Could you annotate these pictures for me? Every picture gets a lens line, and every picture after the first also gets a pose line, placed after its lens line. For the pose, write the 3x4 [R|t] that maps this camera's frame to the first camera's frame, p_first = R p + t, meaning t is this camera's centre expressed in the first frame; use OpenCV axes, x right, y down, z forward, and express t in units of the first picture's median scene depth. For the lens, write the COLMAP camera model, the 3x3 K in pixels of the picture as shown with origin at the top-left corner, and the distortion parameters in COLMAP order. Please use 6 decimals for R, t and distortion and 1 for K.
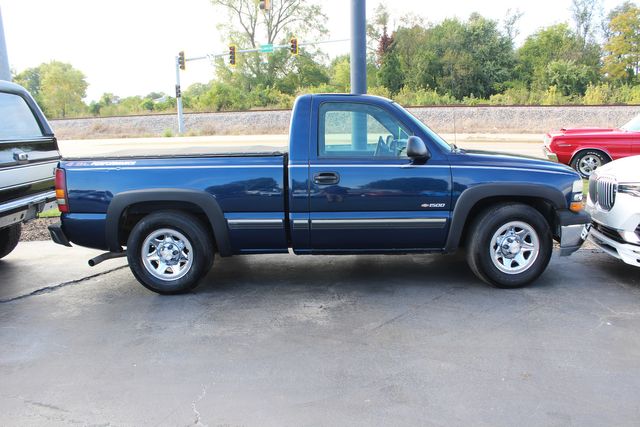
lens RADIAL K [[569.0, 0, 317.1], [0, 569.0, 234.8], [0, 0, 1]] dist [-0.168275, 0.146904]
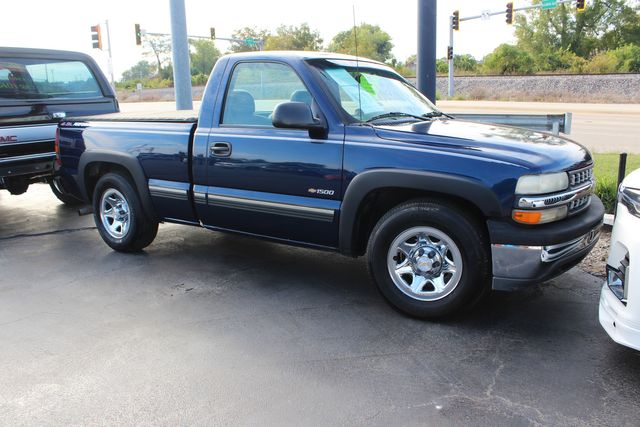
lens RADIAL K [[569.0, 0, 317.1], [0, 569.0, 234.8], [0, 0, 1]] dist [-0.168275, 0.146904]
pose [[0.834372, 0.143116, -0.532298, 0.114855], [-0.109147, 0.989480, 0.094949, -0.012276], [0.540287, -0.021124, 0.841216, 0.061995]]
